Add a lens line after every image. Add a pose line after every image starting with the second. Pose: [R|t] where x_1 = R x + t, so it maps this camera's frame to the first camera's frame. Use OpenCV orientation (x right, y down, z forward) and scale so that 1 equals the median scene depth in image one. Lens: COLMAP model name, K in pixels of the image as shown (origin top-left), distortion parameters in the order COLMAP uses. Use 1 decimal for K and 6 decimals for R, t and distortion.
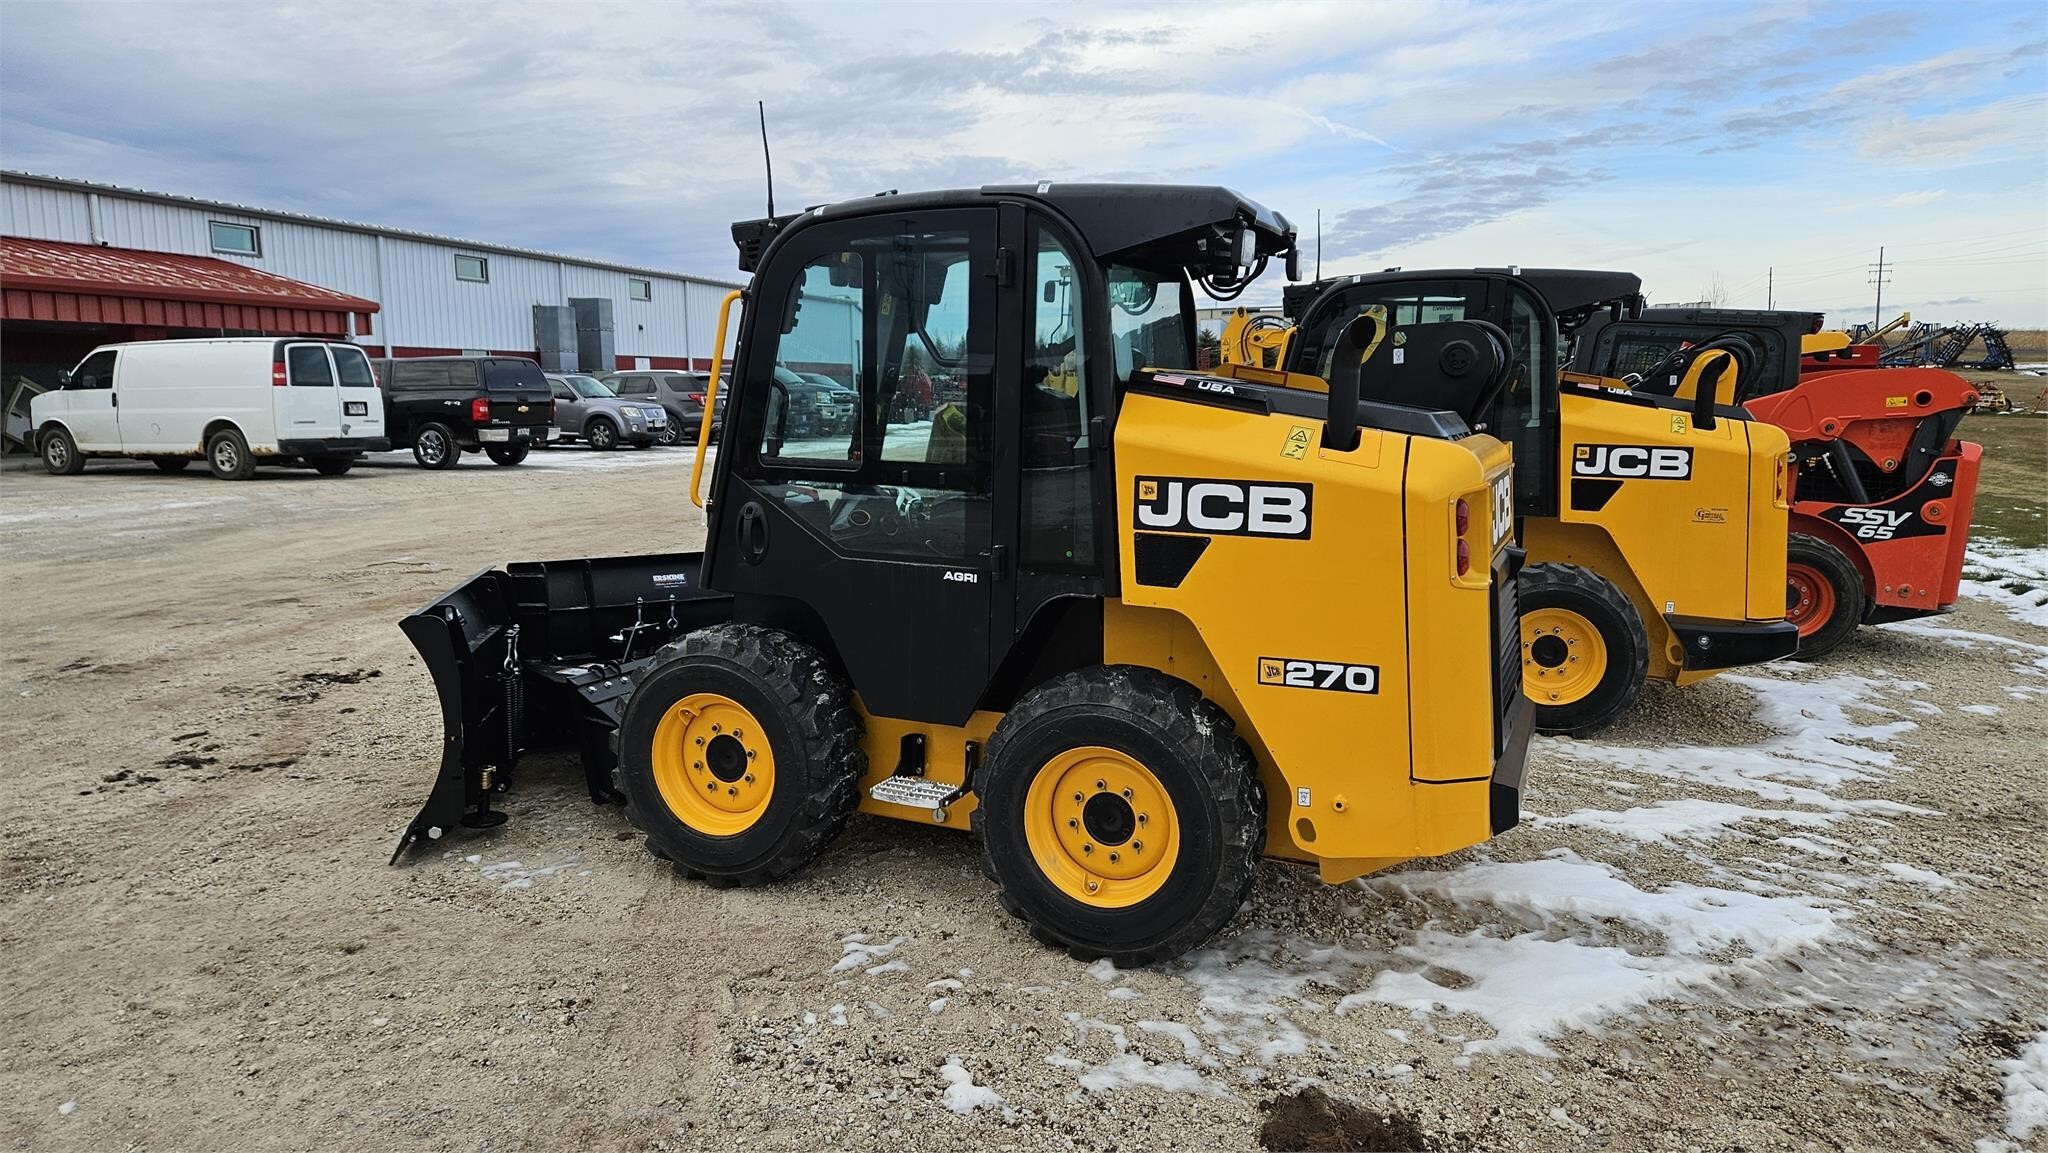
lens RADIAL K [[1352.7, 0, 1011.0], [0, 1352.7, 544.3], [0, 0, 1]] dist [0.077708, -0.060840]
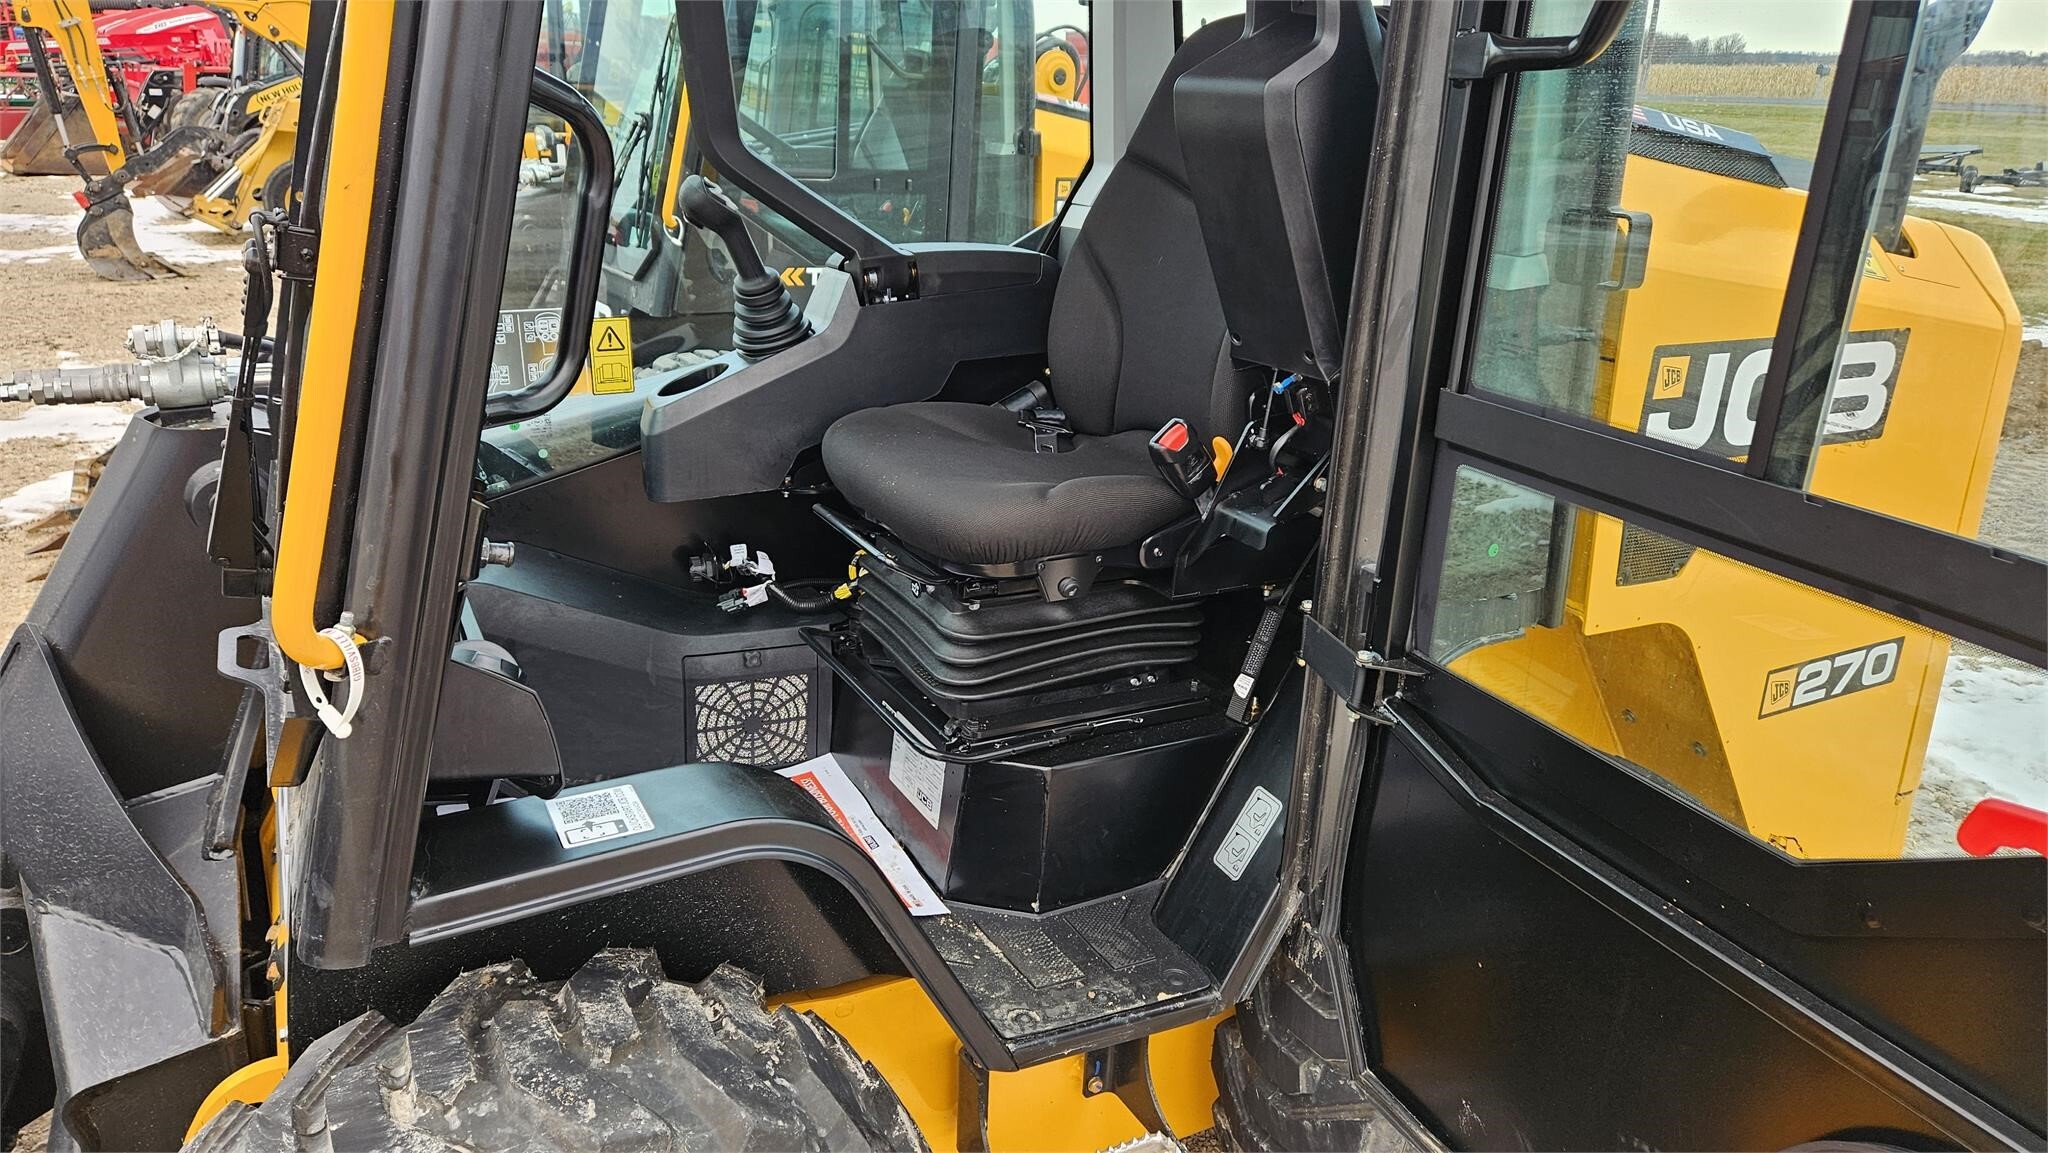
lens RADIAL K [[1356.4, 0, 1002.3], [0, 1356.4, 550.6], [0, 0, 1]] dist [0.084531, -0.070178]
pose [[0.633261, -0.237026, 0.736749, -0.343552], [0.068587, 0.965390, 0.251631, -0.103492], [-0.770893, -0.108817, 0.627601, 0.814061]]
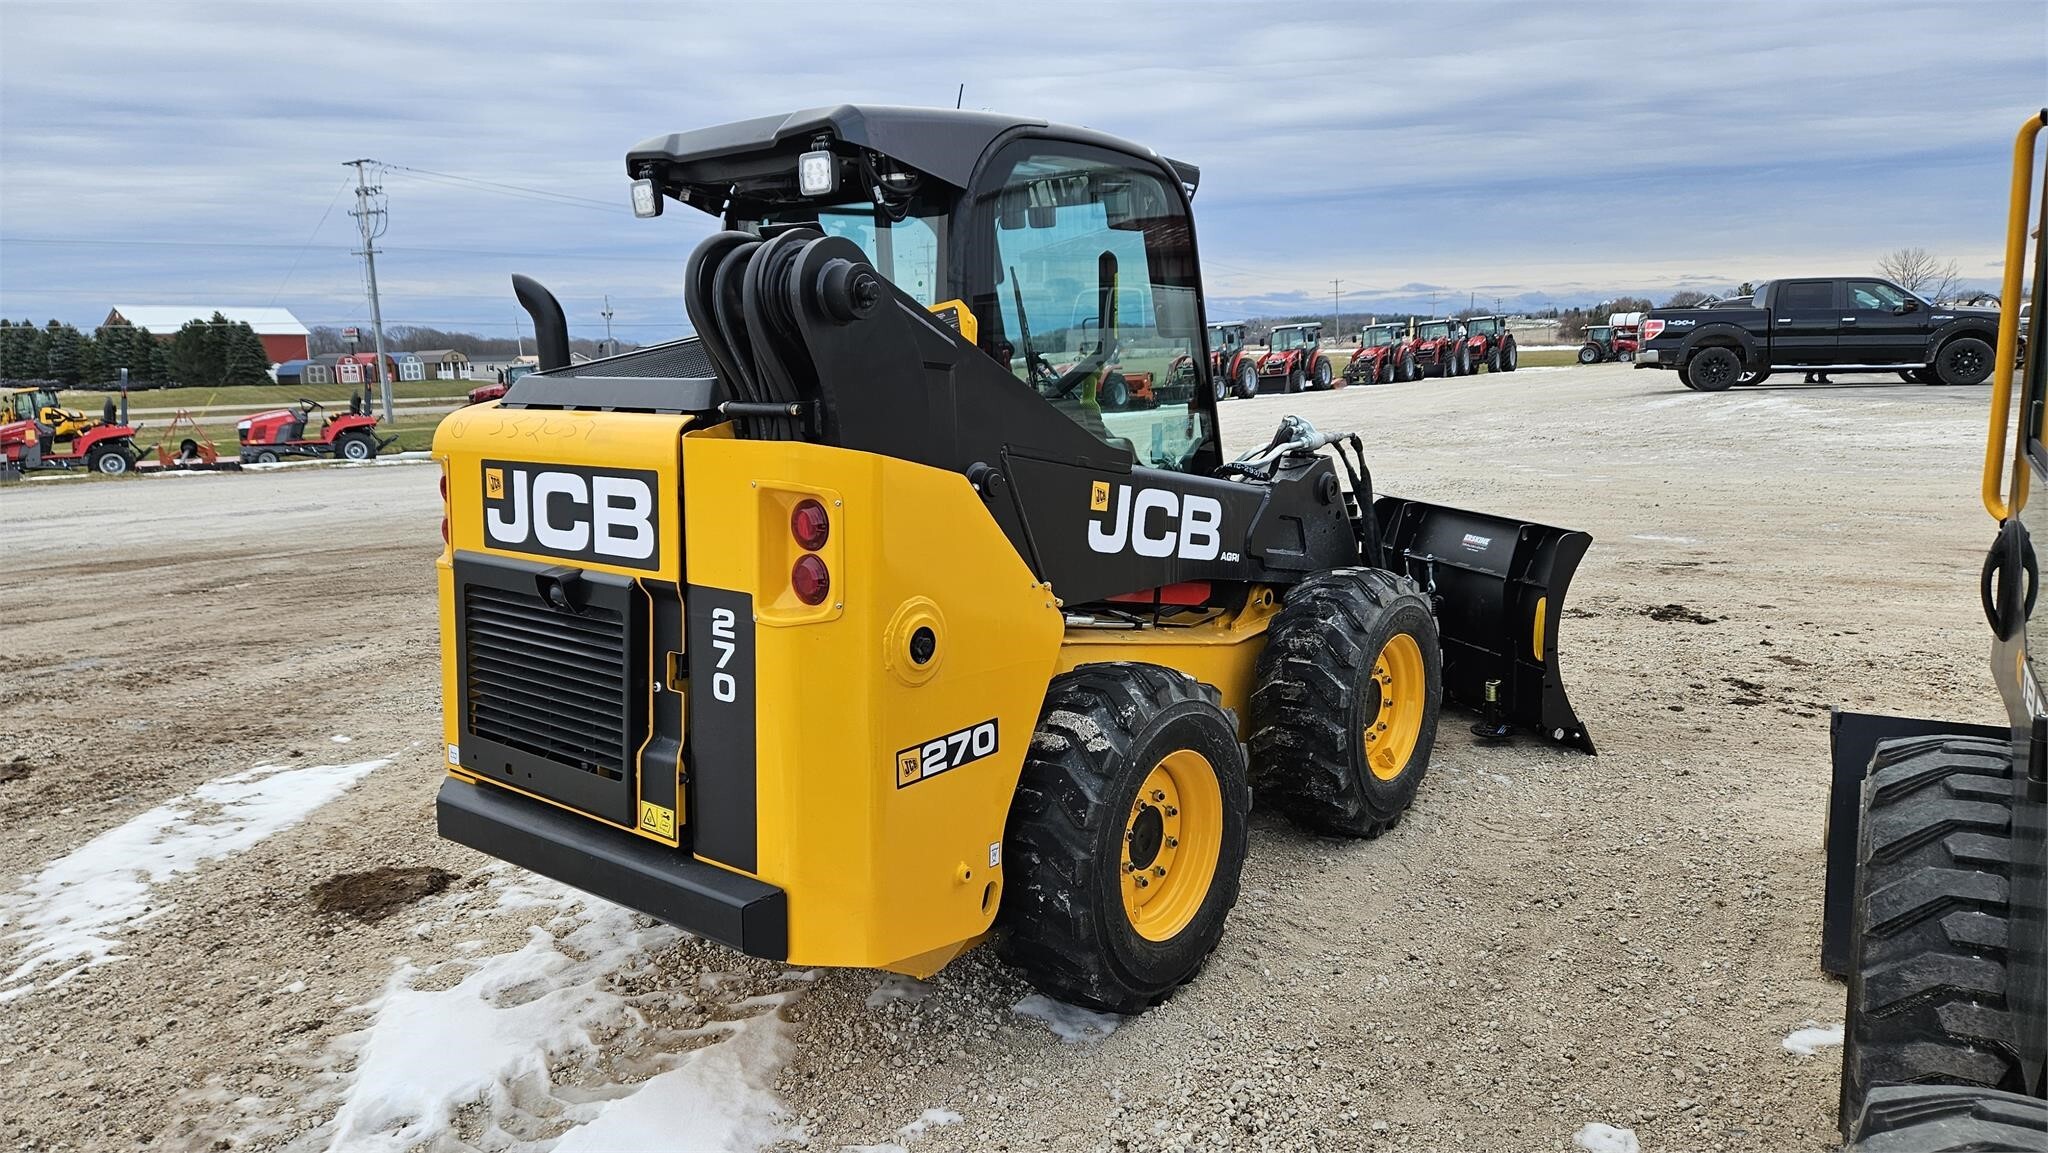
lens RADIAL K [[1356.4, 0, 1002.3], [0, 1356.4, 550.6], [0, 0, 1]] dist [0.084531, -0.070178]
pose [[-0.270314, 0.159951, -0.949392, 0.988617], [-0.080743, 0.978863, 0.187906, -0.162006], [0.959380, 0.127451, -0.251686, 1.400069]]
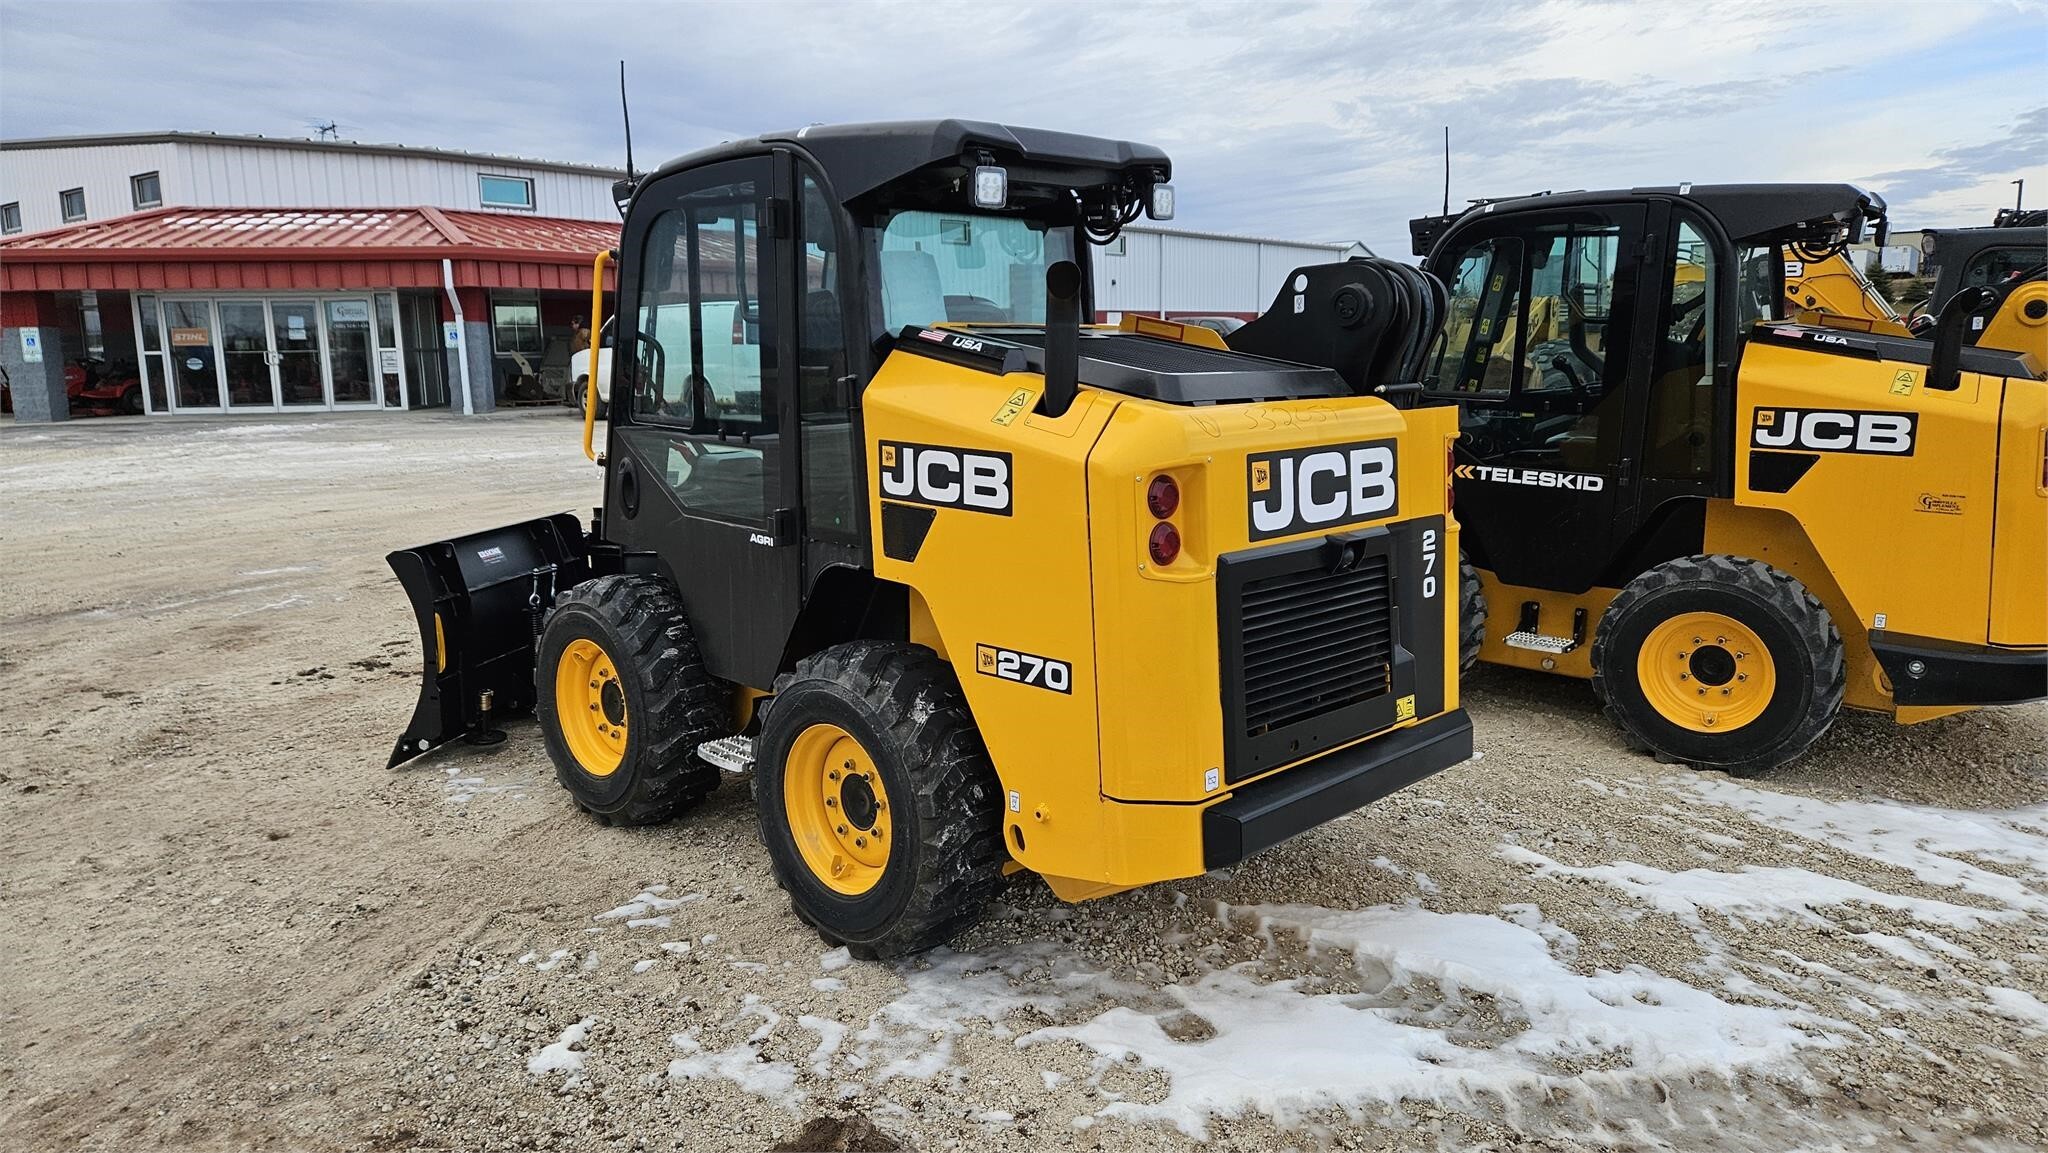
lens RADIAL K [[1356.4, 0, 1002.3], [0, 1356.4, 550.6], [0, 0, 1]] dist [0.084531, -0.070178]
pose [[0.927510, 0.049169, -0.370551, 0.481574], [-0.034582, 0.998347, 0.045911, -0.019026], [0.372196, -0.029768, 0.927677, 0.150642]]
